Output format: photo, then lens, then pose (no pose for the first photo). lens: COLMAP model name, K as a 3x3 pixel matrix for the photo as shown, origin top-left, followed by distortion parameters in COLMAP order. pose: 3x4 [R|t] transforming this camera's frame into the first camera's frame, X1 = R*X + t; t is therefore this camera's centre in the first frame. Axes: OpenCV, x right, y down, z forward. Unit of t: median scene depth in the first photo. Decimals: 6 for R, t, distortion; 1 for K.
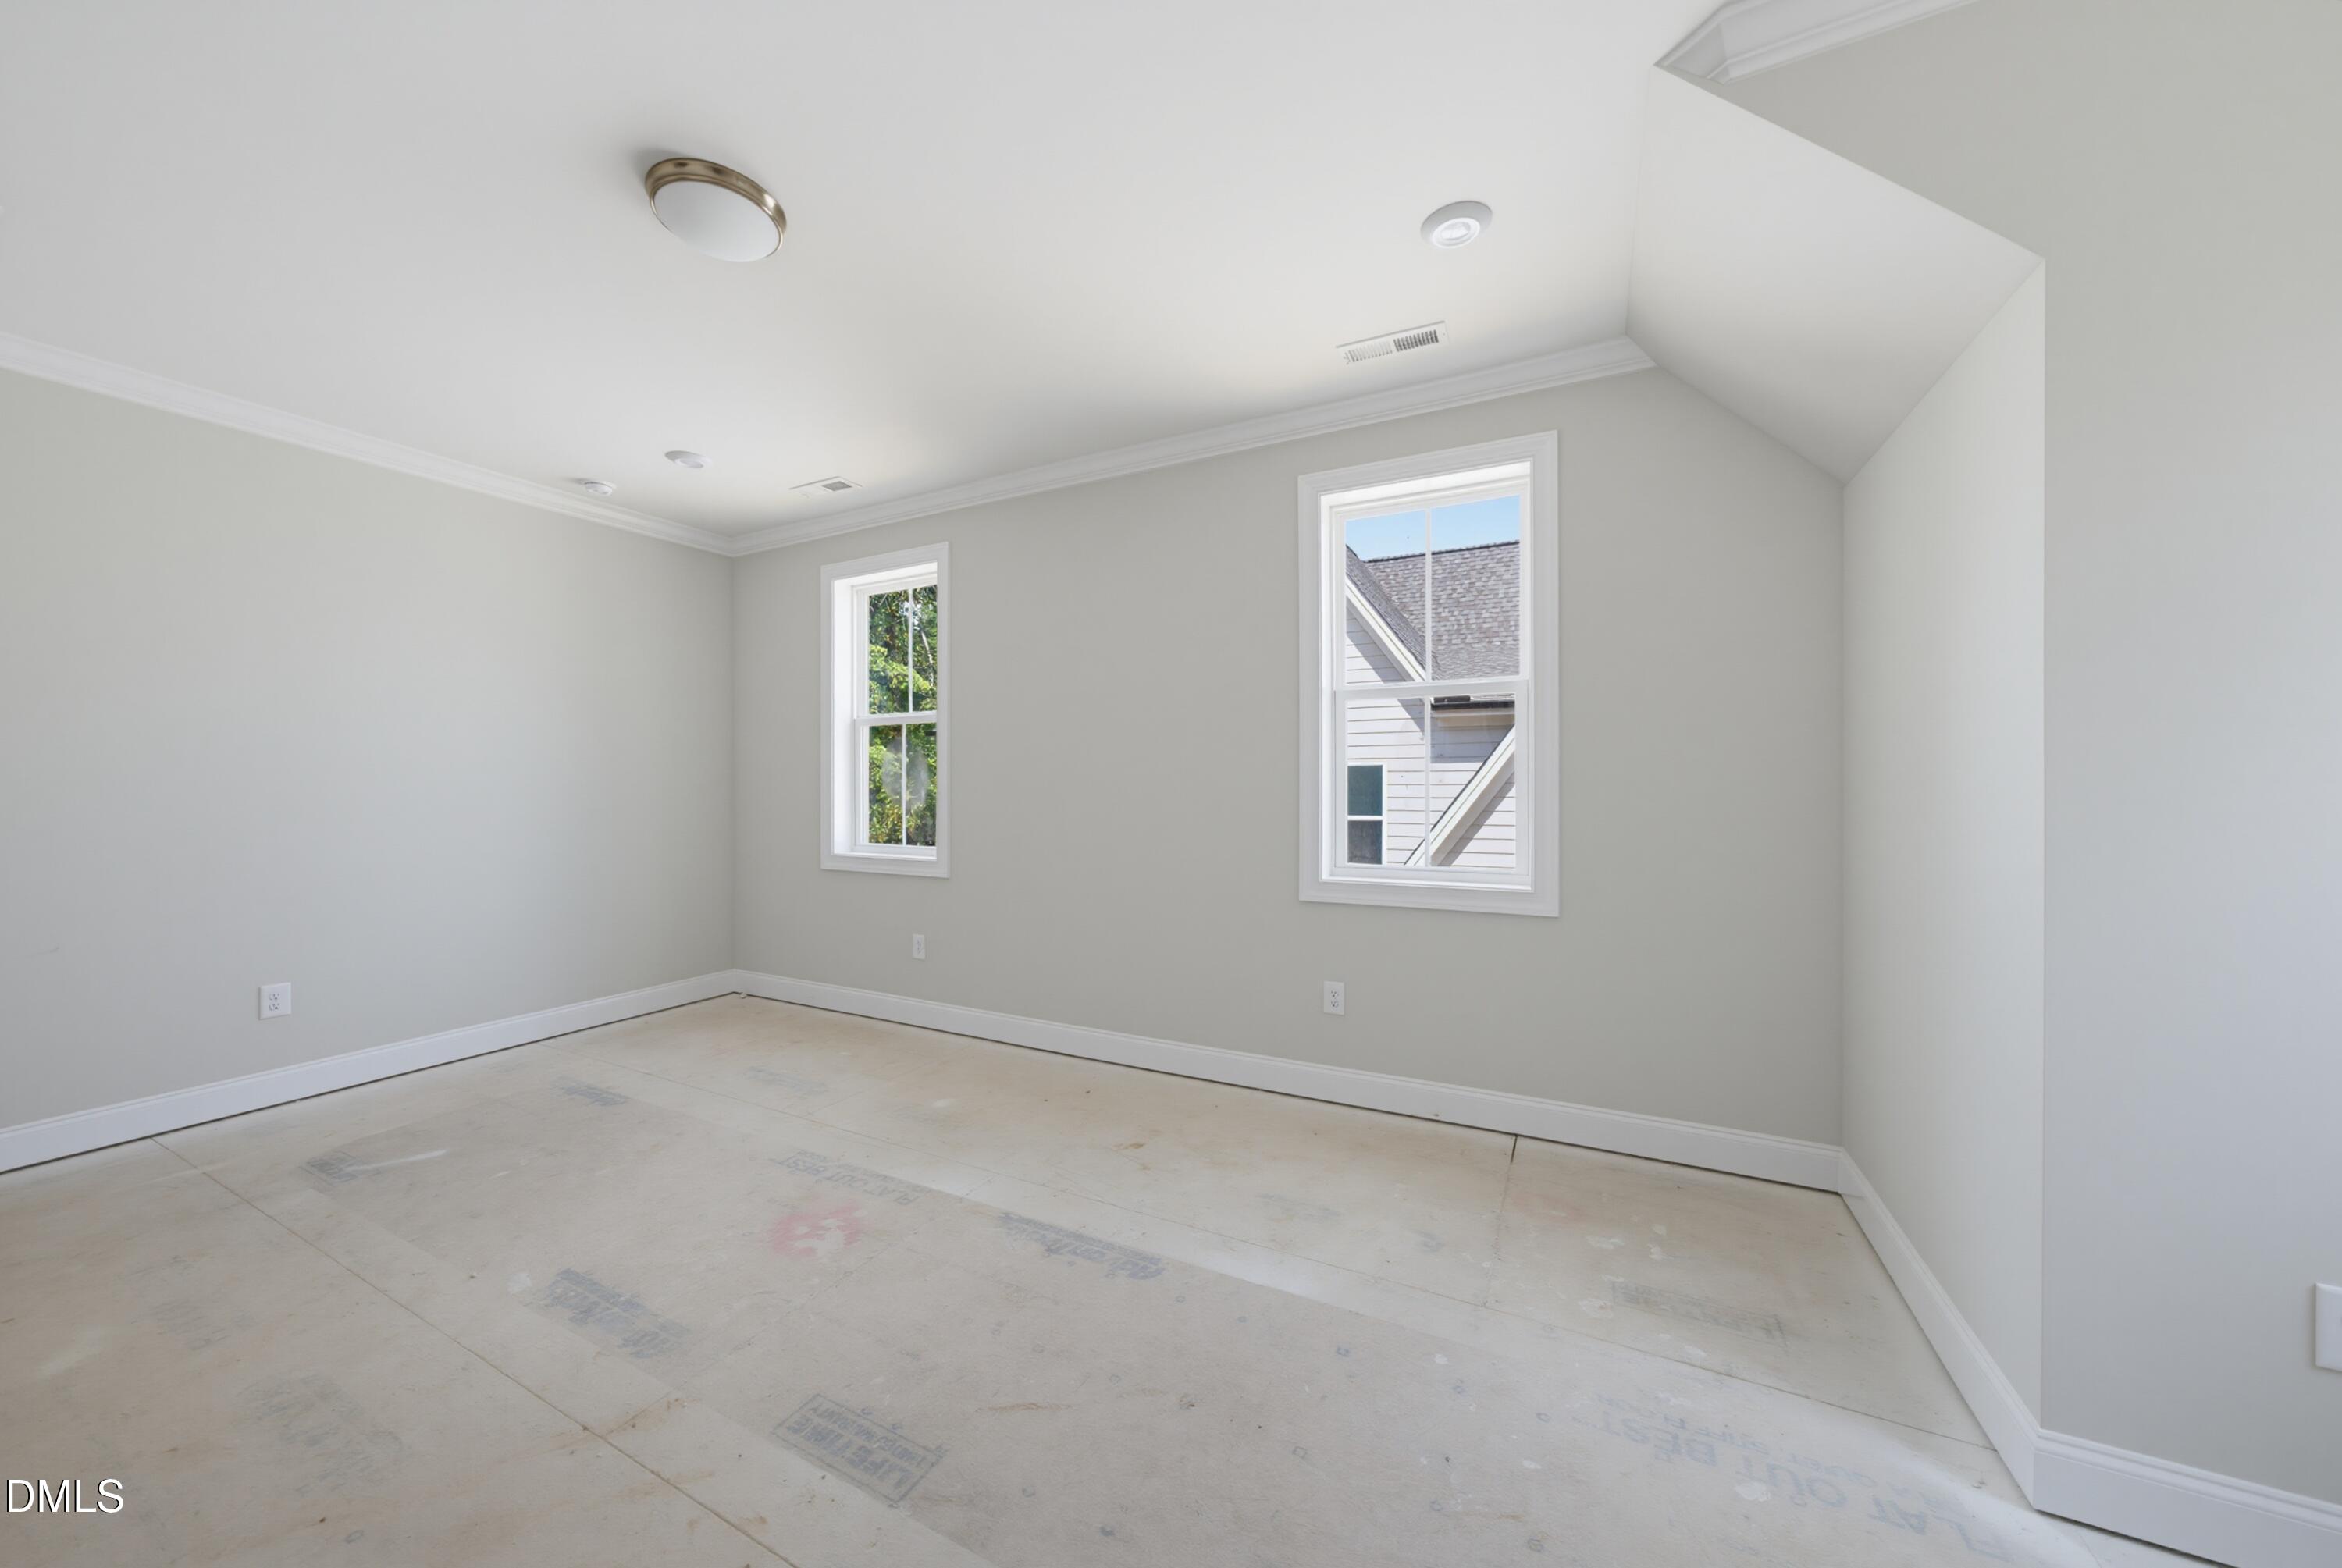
lens RADIAL K [[804.9, 0, 1172.3], [0, 804.9, 790.8], [0, 0, 1]] dist [-0.016708, 0.000120]
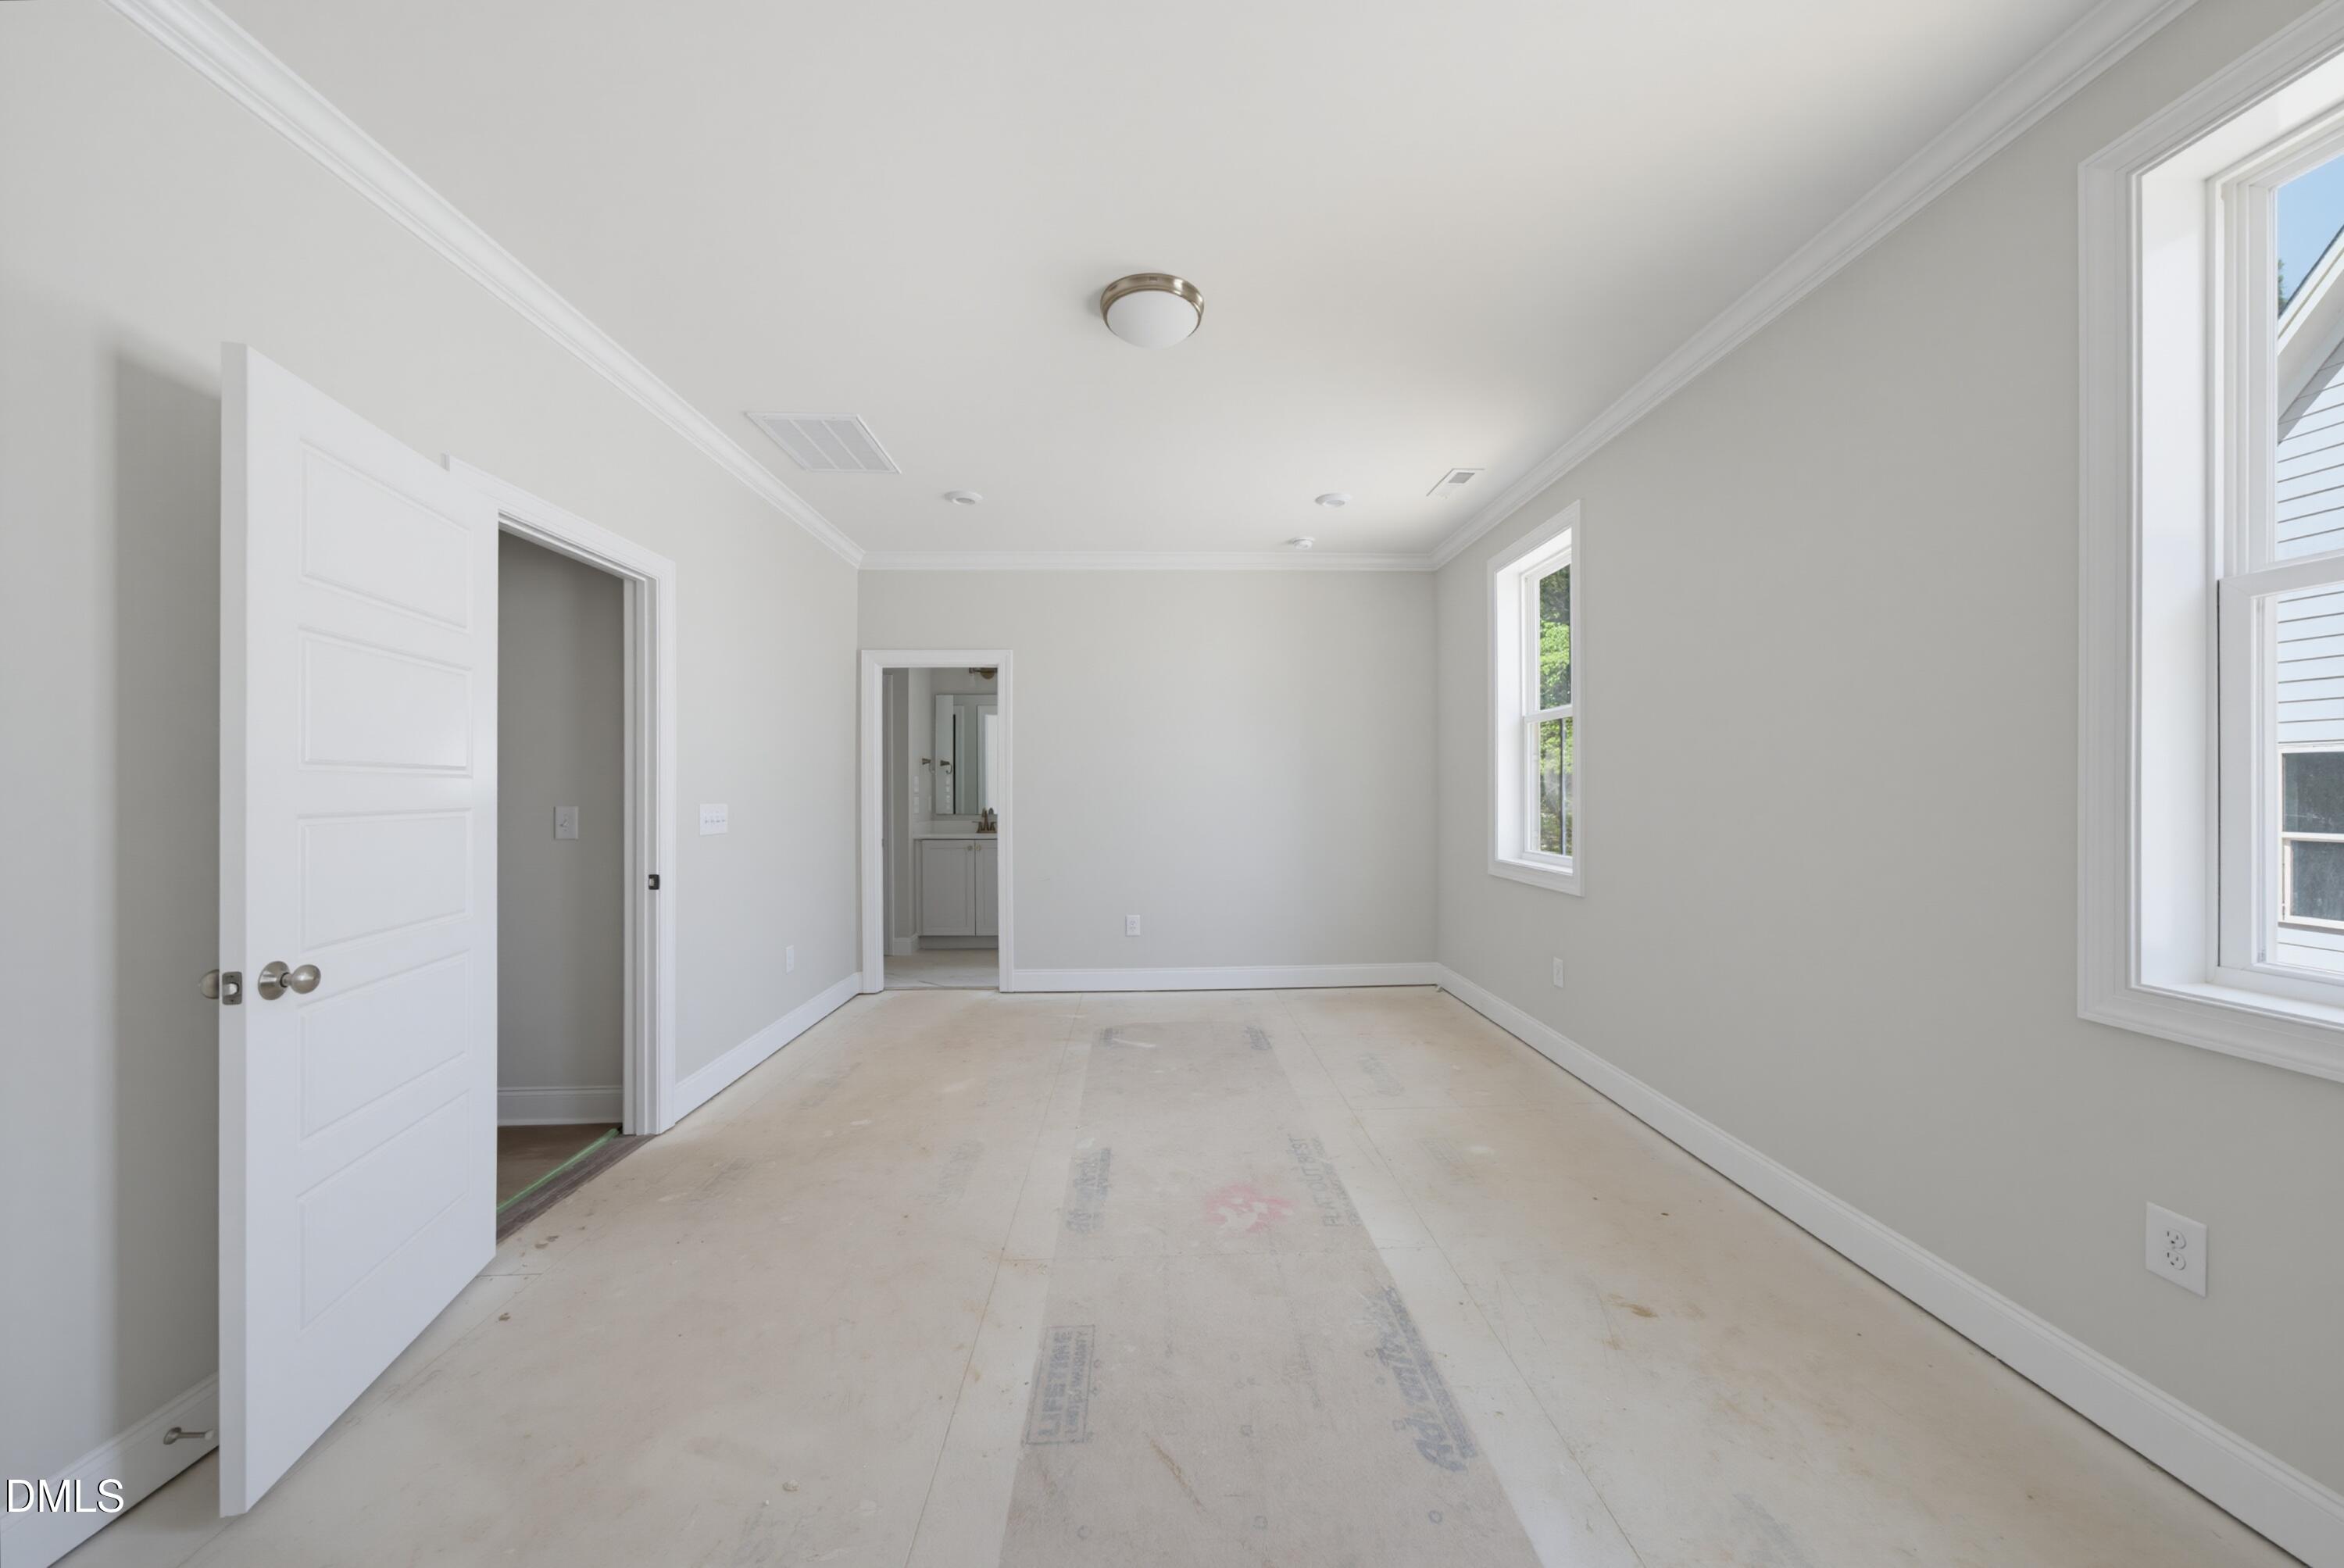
lens RADIAL K [[805.7, 0, 1173.3], [0, 805.7, 790.9], [0, 0, 1]] dist [-0.016708, 0.000120]
pose [[0.487348, 0.001331, -0.873207, 0.311411], [-0.005300, 0.999985, -0.001433, 0.000250], [0.873192, 0.005327, 0.487348, 0.280840]]
